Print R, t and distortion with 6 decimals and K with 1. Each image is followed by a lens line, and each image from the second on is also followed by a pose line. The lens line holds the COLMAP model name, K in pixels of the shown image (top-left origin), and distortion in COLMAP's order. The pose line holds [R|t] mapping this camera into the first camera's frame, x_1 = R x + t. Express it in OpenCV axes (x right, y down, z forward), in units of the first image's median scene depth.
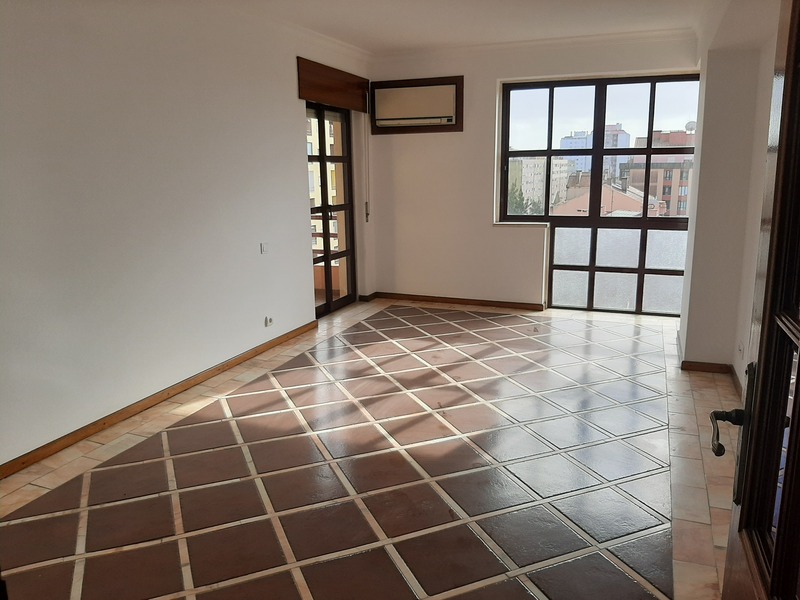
lens RADIAL K [[624.9, 0, 400.0], [0, 624.9, 300.0], [0, 0, 1]] dist [0.004251, 0.000921]
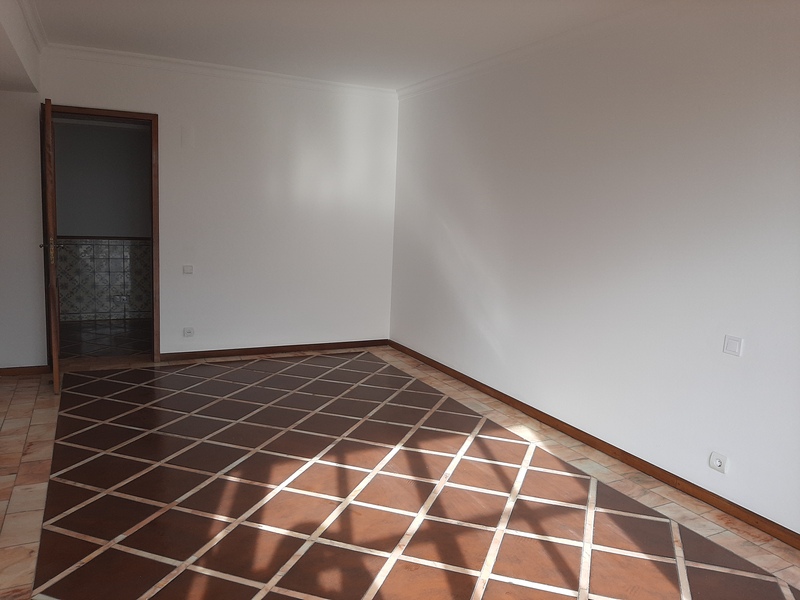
lens RADIAL K [[624.9, 0, 400.0], [0, 624.9, 300.0], [0, 0, 1]] dist [0.004251, 0.000921]
pose [[-0.679470, 0.086815, -0.728549, 0.559542], [-0.184338, 0.940924, 0.284043, -0.300095], [0.710168, 0.327298, -0.623327, 1.442262]]
